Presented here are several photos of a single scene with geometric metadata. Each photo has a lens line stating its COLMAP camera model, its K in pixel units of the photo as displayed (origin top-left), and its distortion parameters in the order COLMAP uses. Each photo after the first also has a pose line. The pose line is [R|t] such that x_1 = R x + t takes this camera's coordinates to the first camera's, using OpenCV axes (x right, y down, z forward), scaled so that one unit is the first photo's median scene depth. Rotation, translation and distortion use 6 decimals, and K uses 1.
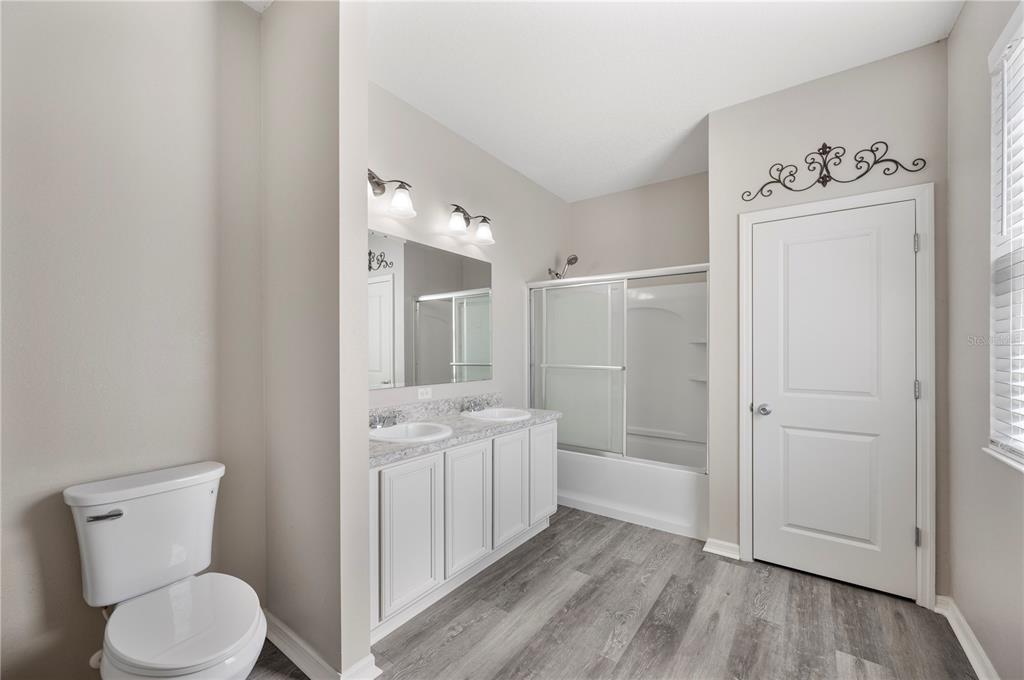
lens RADIAL K [[408.9, 0, 514.6], [0, 408.9, 352.6], [0, 0, 1]] dist [0.002431, 0.000278]
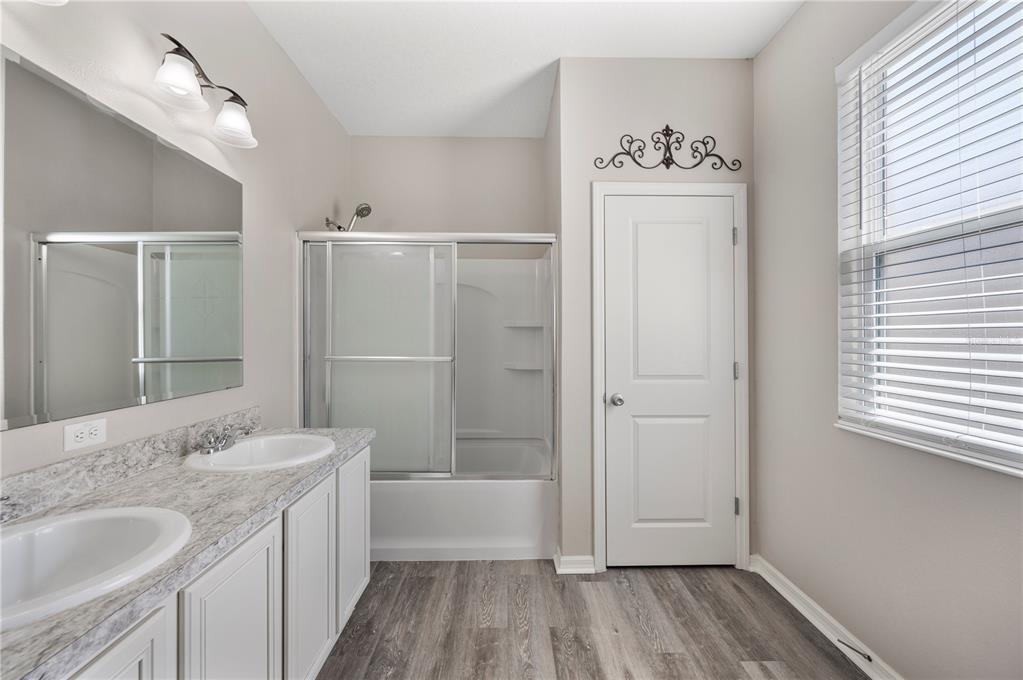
lens RADIAL K [[410.1, 0, 510.9], [0, 410.1, 333.1], [0, 0, 1]] dist [-0.001170, -0.000187]
pose [[0.803137, 0.001262, 0.595793, -0.122663], [0.005466, 0.999940, -0.009486, -0.002114], [-0.595769, 0.010875, 0.803082, 0.397791]]
